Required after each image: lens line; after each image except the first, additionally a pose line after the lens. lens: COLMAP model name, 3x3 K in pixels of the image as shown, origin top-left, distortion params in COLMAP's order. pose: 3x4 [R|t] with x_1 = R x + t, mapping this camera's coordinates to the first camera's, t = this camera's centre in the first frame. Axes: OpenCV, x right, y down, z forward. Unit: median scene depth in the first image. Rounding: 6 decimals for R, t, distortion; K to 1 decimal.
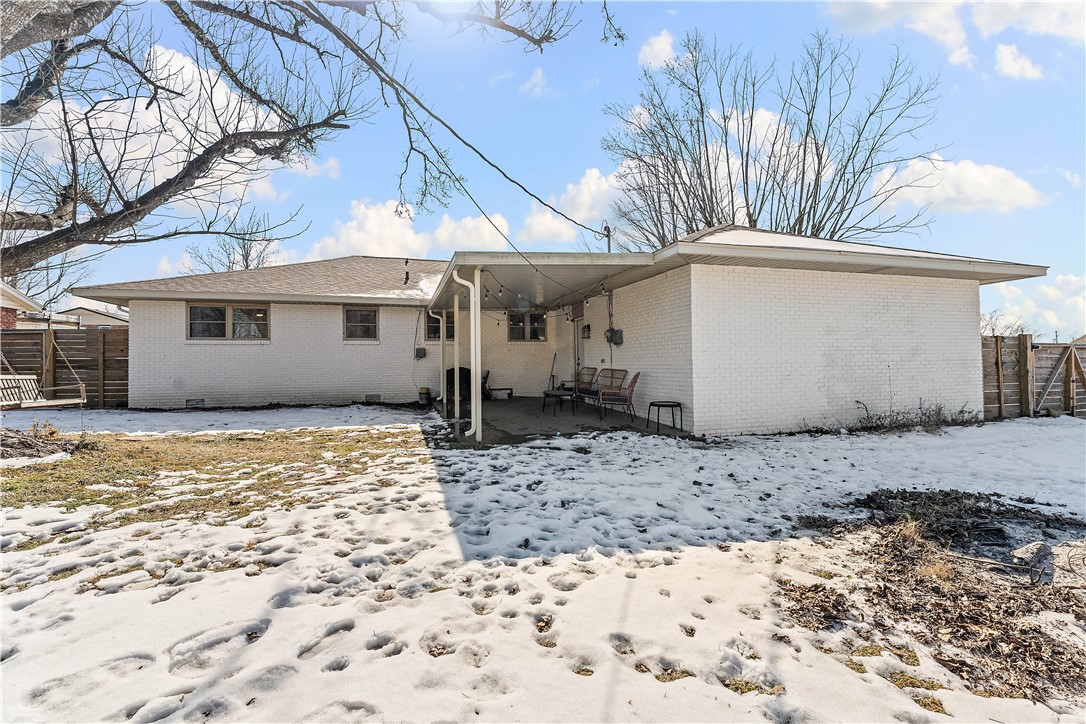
lens RADIAL K [[472.0, 0, 543.0], [0, 472.0, 362.0], [0, 0, 1]] dist [0.000018, -0.000002]
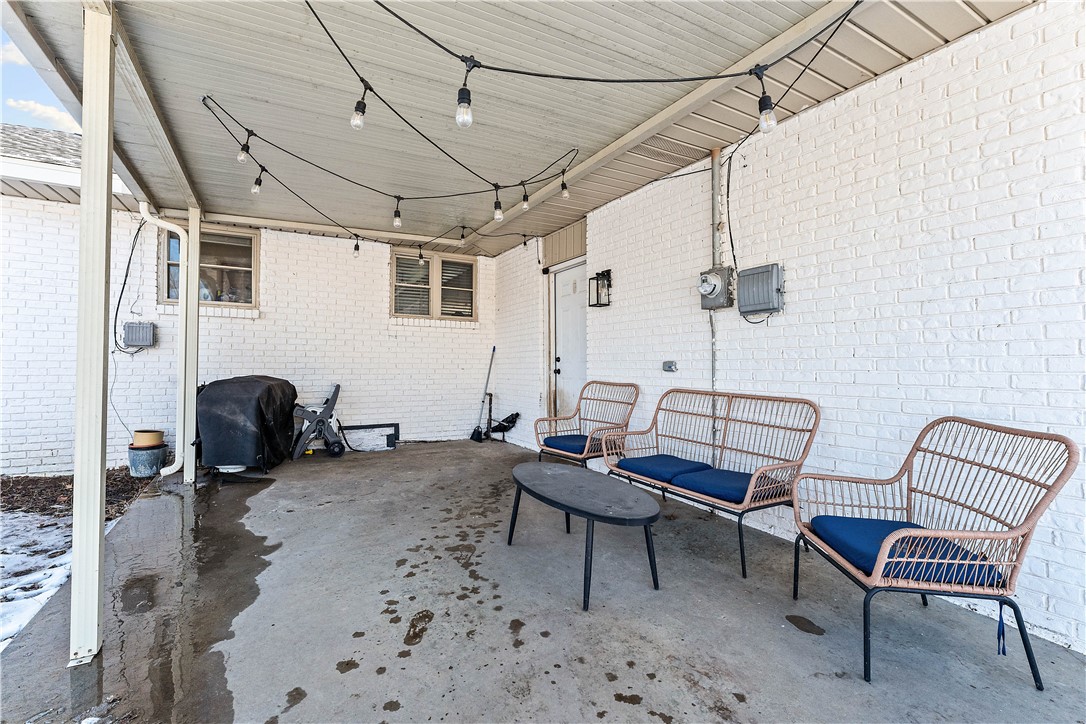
lens RADIAL K [[479.2, 0, 543.0], [0, 479.2, 362.0], [0, 0, 1]] dist [-0.000052, -0.000010]
pose [[0.973901, 0.016809, 0.226349, -0.038170], [-0.016182, 0.999858, -0.004629, -0.001923], [-0.226395, 0.000846, 0.974035, 0.570326]]
